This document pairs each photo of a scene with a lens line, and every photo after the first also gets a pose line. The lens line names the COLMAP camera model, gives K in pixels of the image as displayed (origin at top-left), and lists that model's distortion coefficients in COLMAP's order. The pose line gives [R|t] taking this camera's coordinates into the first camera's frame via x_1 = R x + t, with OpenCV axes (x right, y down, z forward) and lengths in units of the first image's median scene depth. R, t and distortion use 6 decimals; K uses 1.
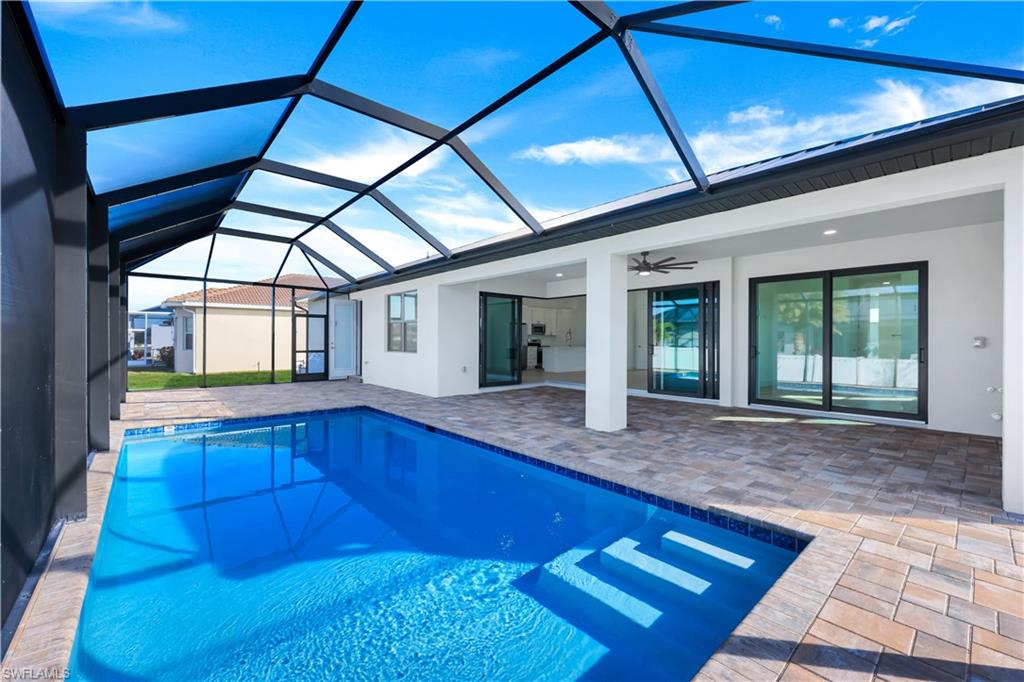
lens RADIAL K [[416.2, 0, 512.0], [0, 416.2, 341.0], [0, 0, 1]] dist [-0.001492, 0.000672]
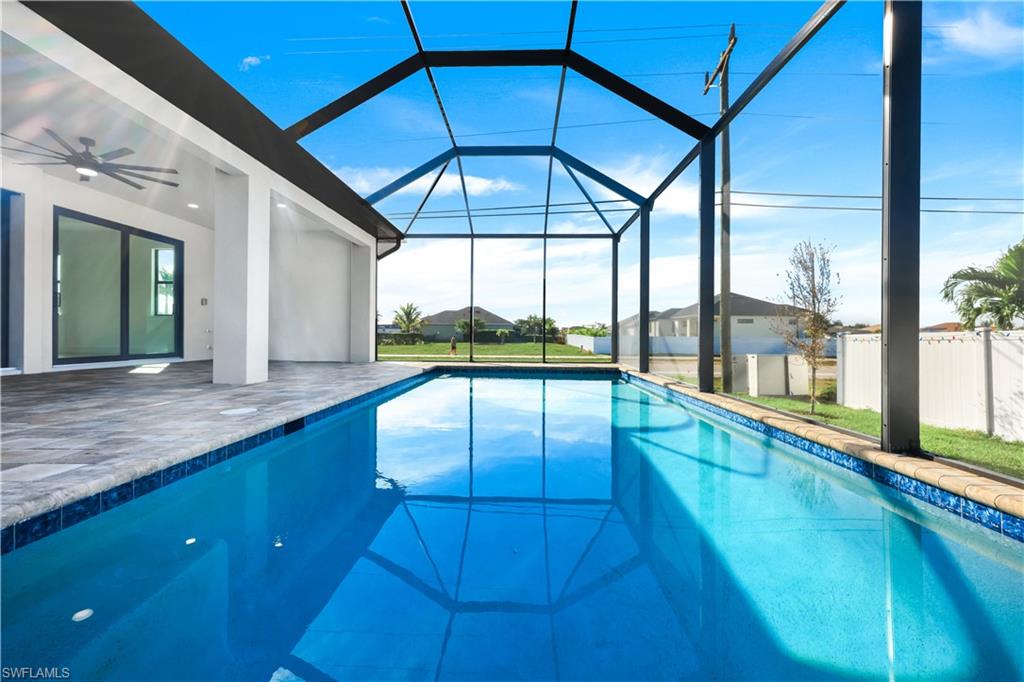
lens RADIAL K [[416.0, 0, 507.5], [0, 416.0, 332.1], [0, 0, 1]] dist [0.001559, -0.000068]
pose [[-0.725276, -0.004997, 0.688440, -0.667756], [-0.009336, 0.999953, -0.002578, 0.092879], [-0.688395, -0.008297, -0.725288, 1.103120]]
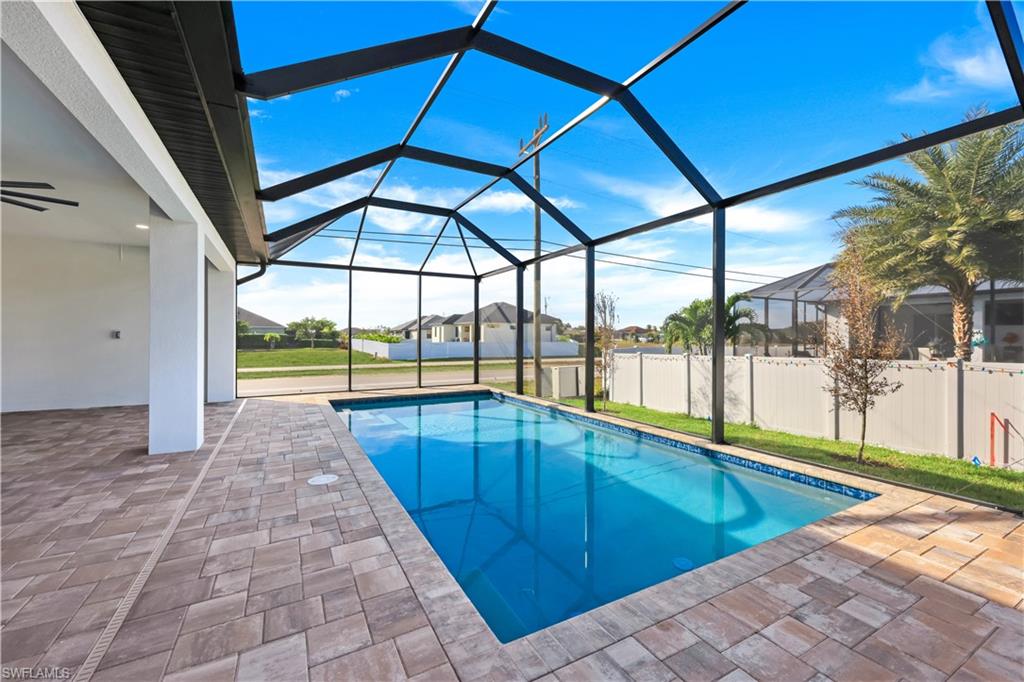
lens RADIAL K [[420.1, 0, 510.9], [0, 420.1, 336.8], [0, 0, 1]] dist [0.000798, -0.000046]
pose [[-0.975824, -0.005931, 0.218478, -0.481468], [-0.004970, 0.999975, 0.004951, -0.001878], [-0.218502, 0.003745, -0.975829, 1.441502]]
